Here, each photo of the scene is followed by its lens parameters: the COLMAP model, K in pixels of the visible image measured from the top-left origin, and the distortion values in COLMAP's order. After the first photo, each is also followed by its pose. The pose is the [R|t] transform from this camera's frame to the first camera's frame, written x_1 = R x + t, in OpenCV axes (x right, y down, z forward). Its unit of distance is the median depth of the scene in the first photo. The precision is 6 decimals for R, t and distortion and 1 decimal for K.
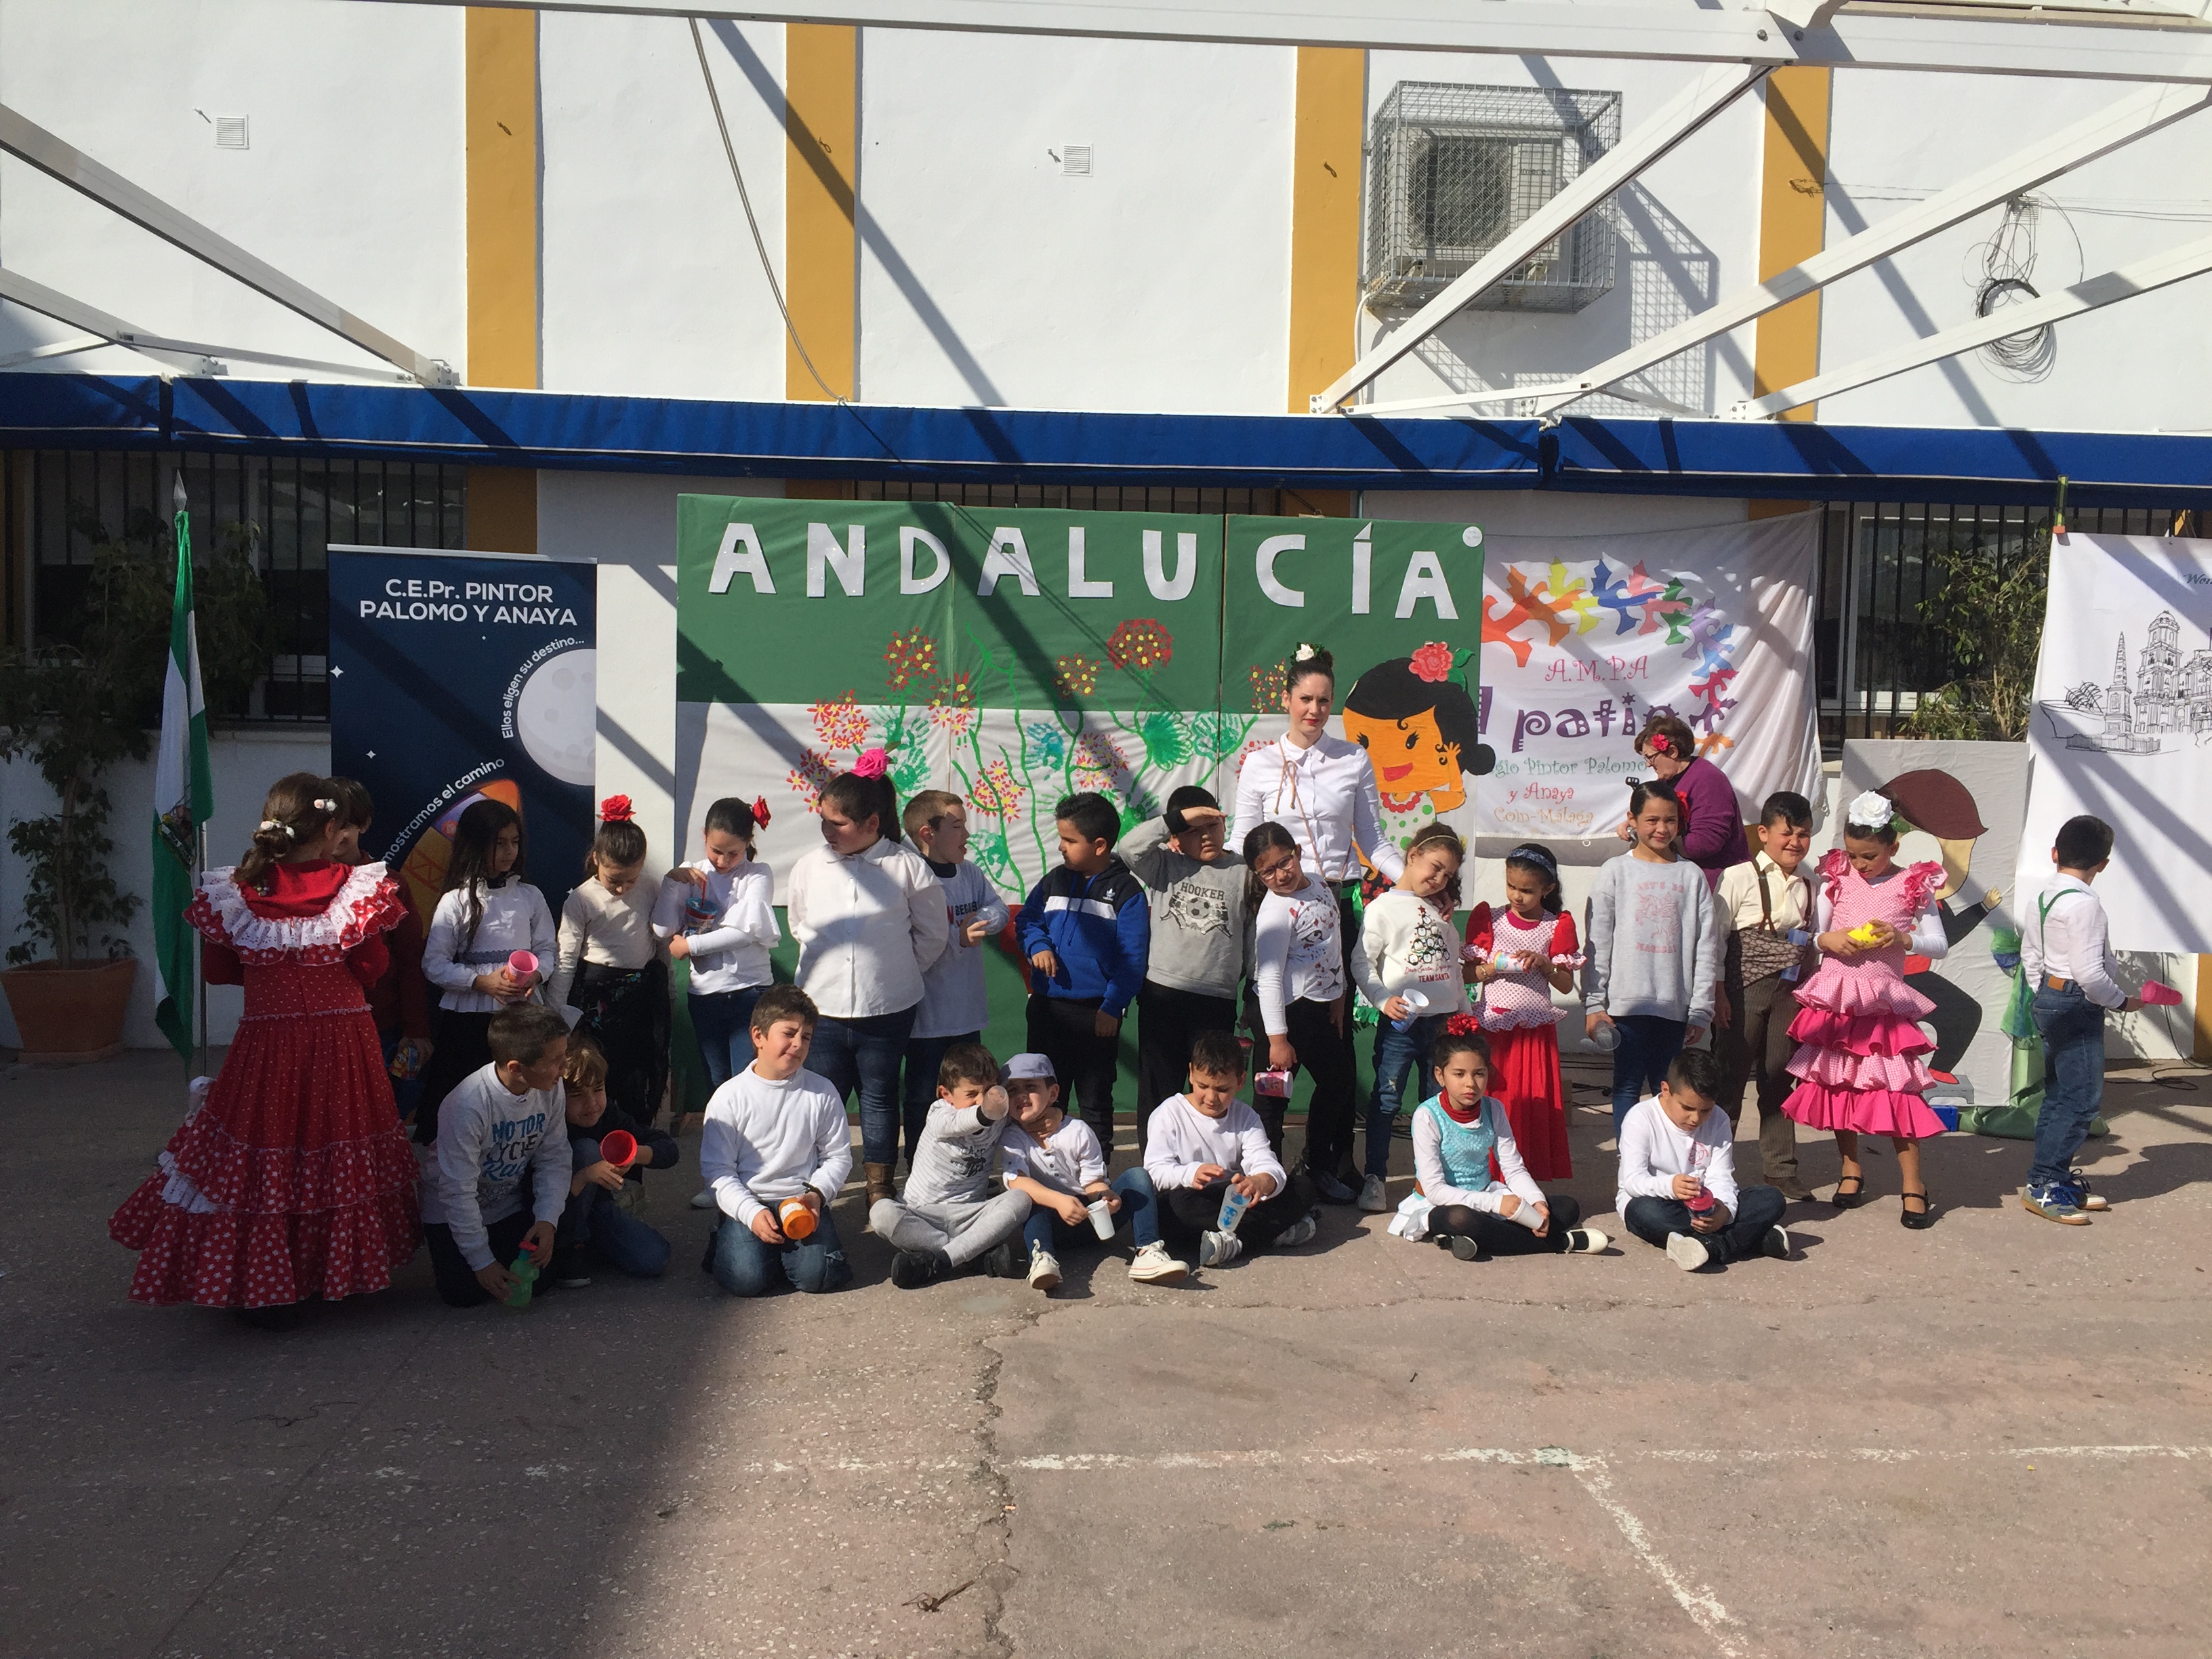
lens RADIAL K [[1893.9, 0, 1106.0], [0, 1893.9, 826.6], [0, 0, 1]] dist [0.093034, -0.125645]
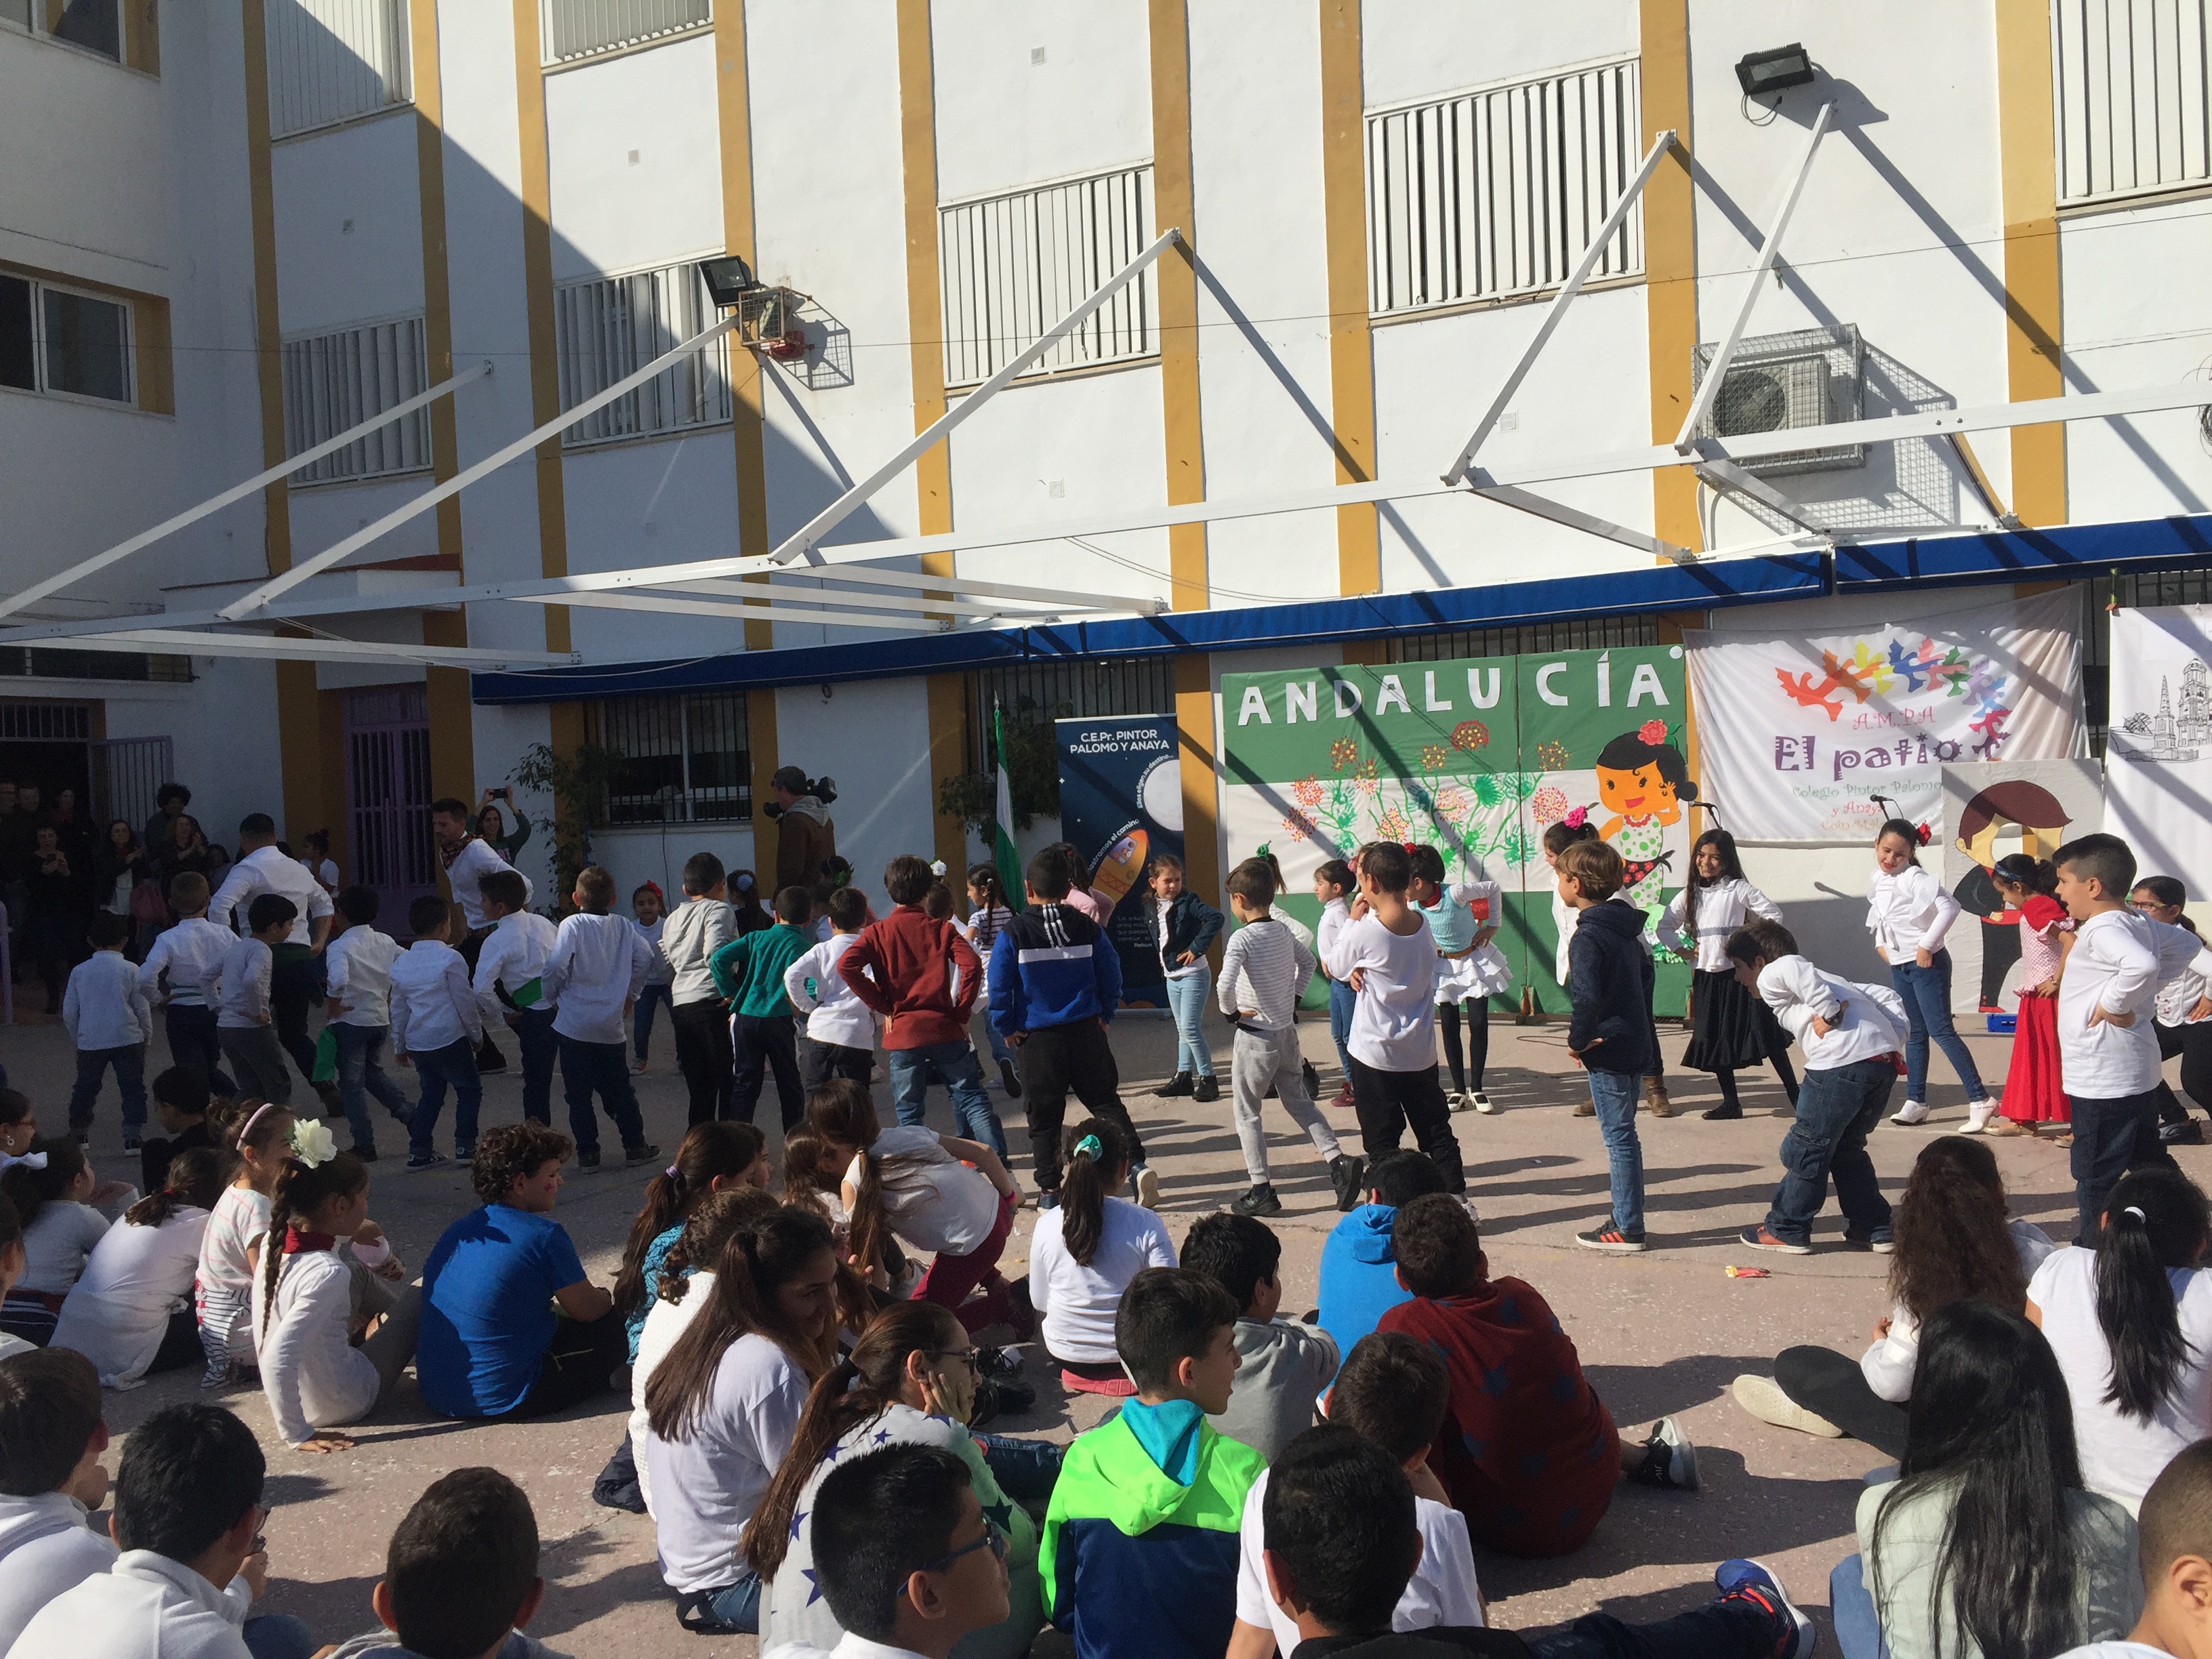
lens RADIAL K [[1878.6, 0, 1102.6], [0, 1878.6, 822.6], [0, 0, 1]] dist [0.089302, -0.112599]
pose [[0.848467, -0.046563, -0.527196, 0.623040], [0.031992, 0.998813, -0.036730, 0.033474], [0.528281, 0.014298, 0.848949, -0.607679]]
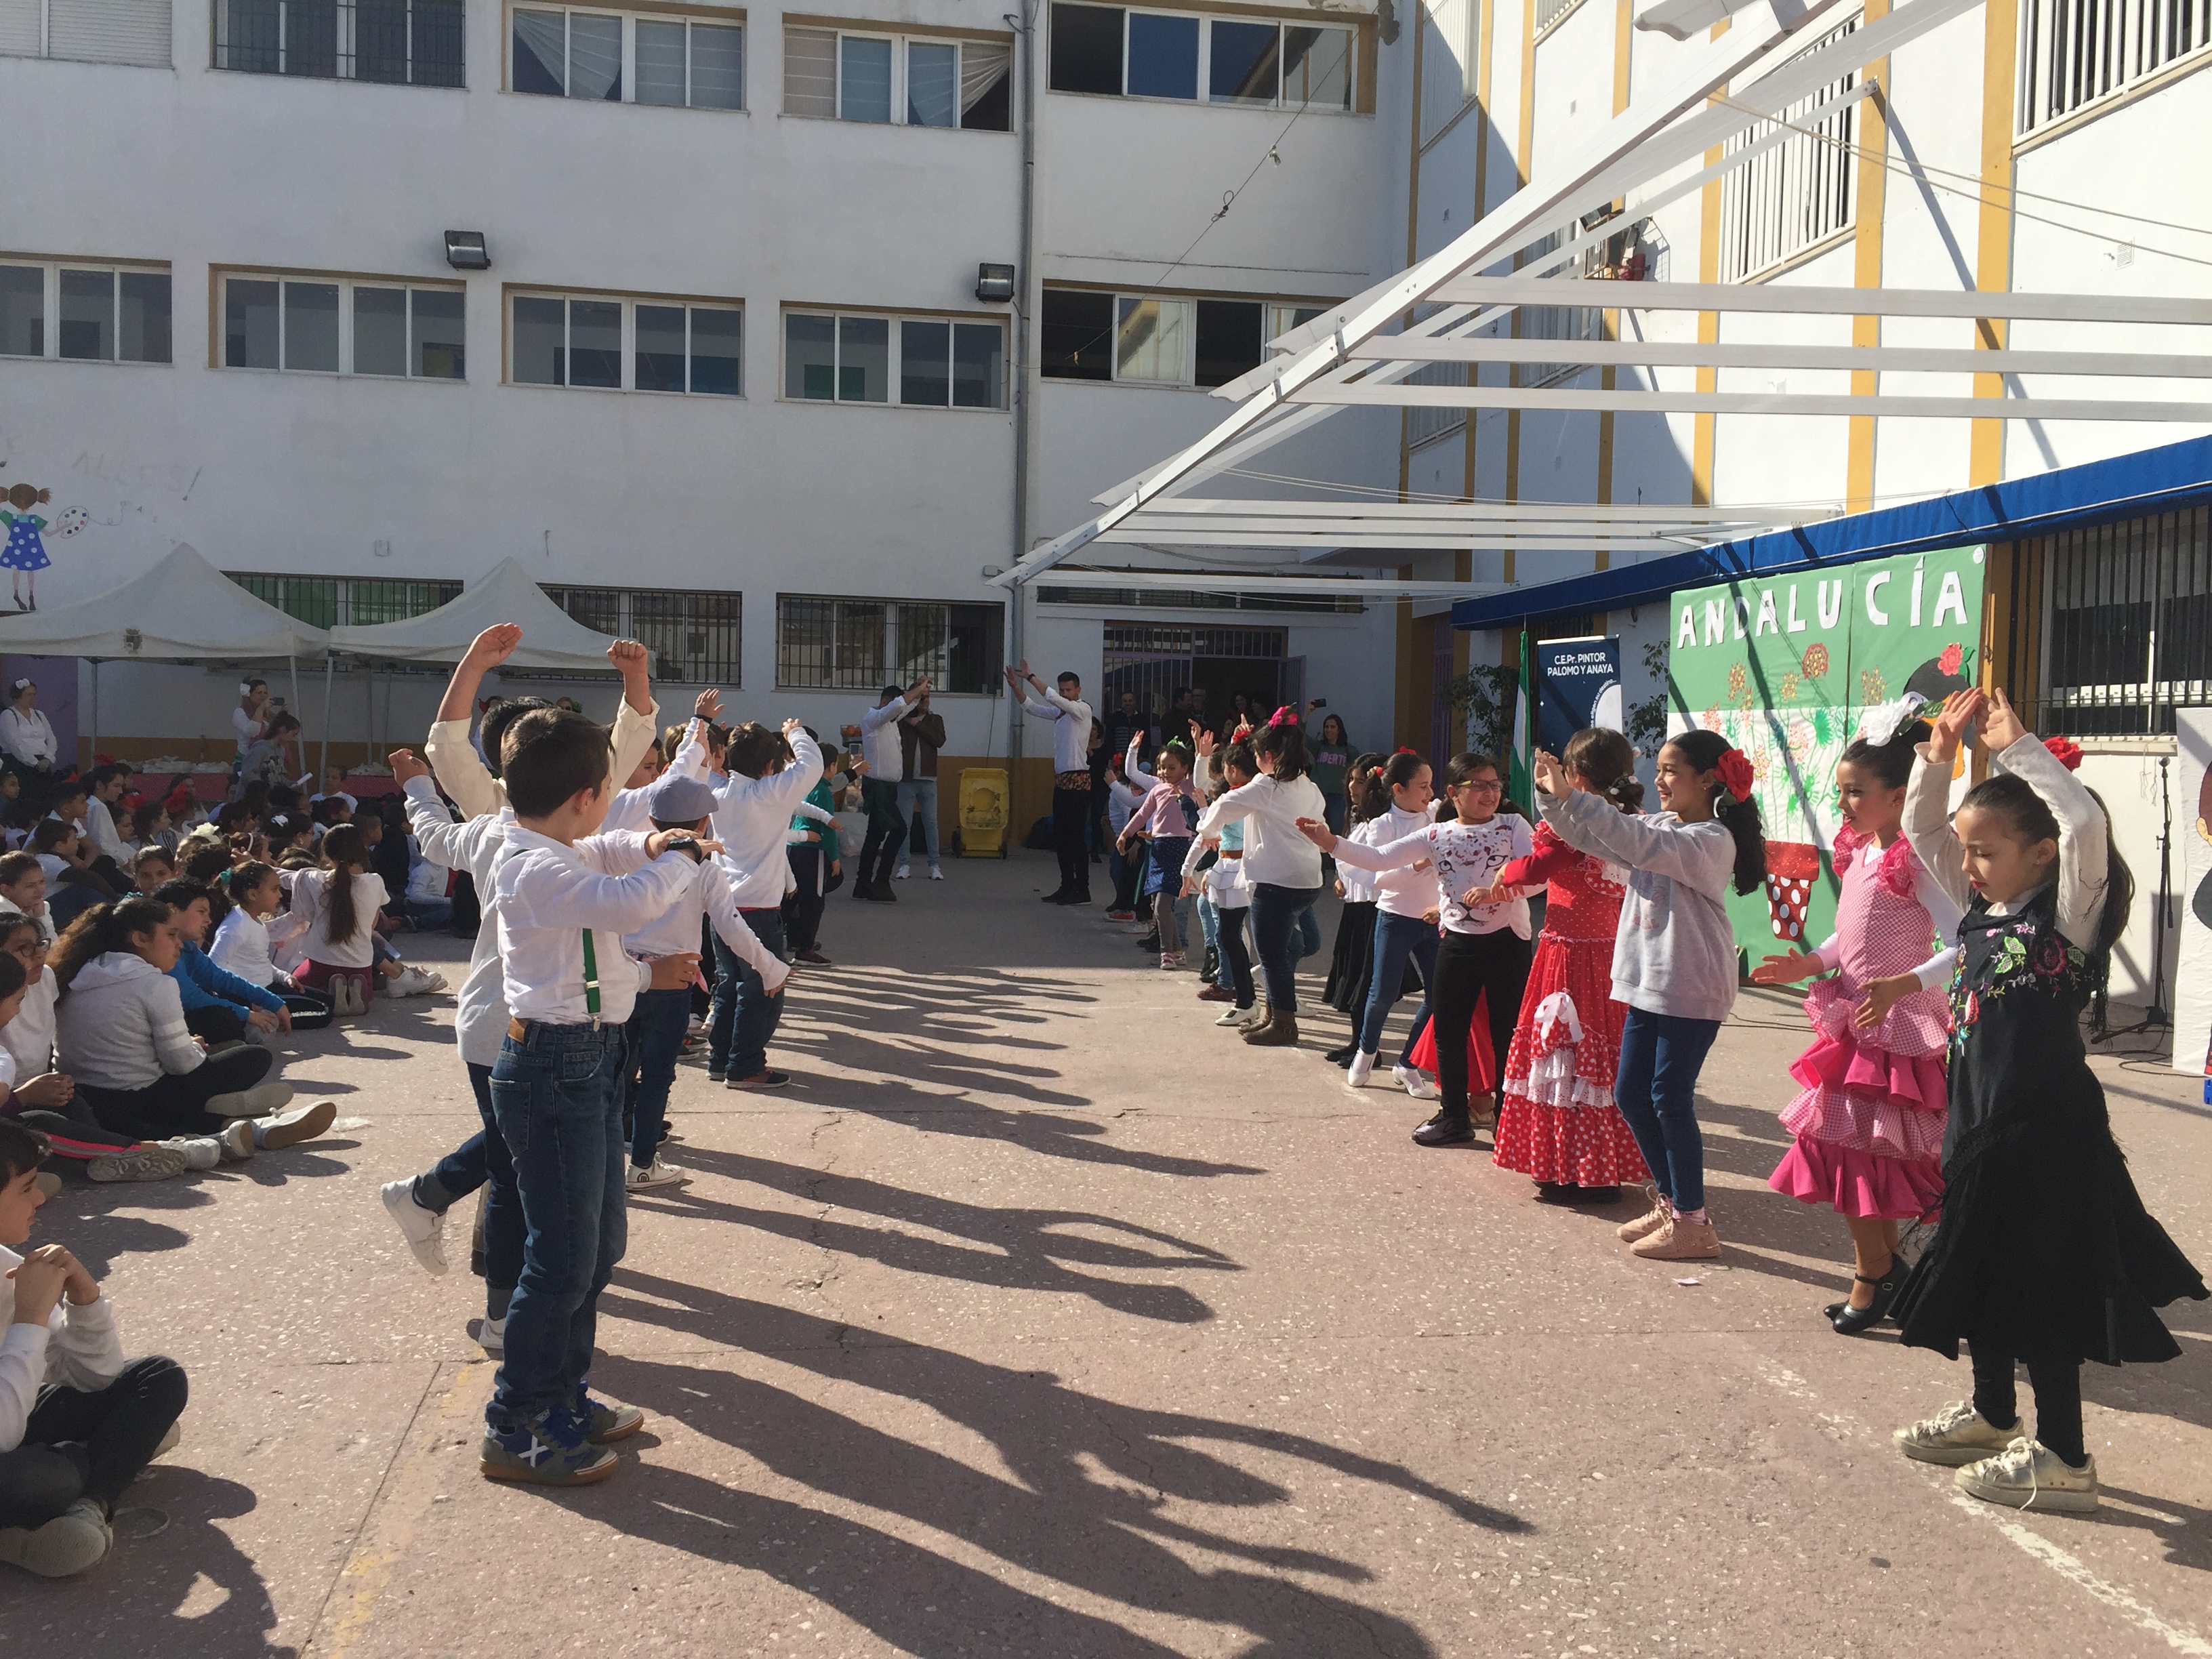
lens RADIAL K [[1858.4, 0, 1083.0], [0, 1858.4, 830.6], [0, 0, 1]] dist [0.083405, -0.125649]
pose [[0.072012, 0.025607, -0.997075, 1.378129], [-0.068497, 0.997437, 0.020669, 0.039109], [0.995049, 0.066808, 0.073582, 0.352735]]
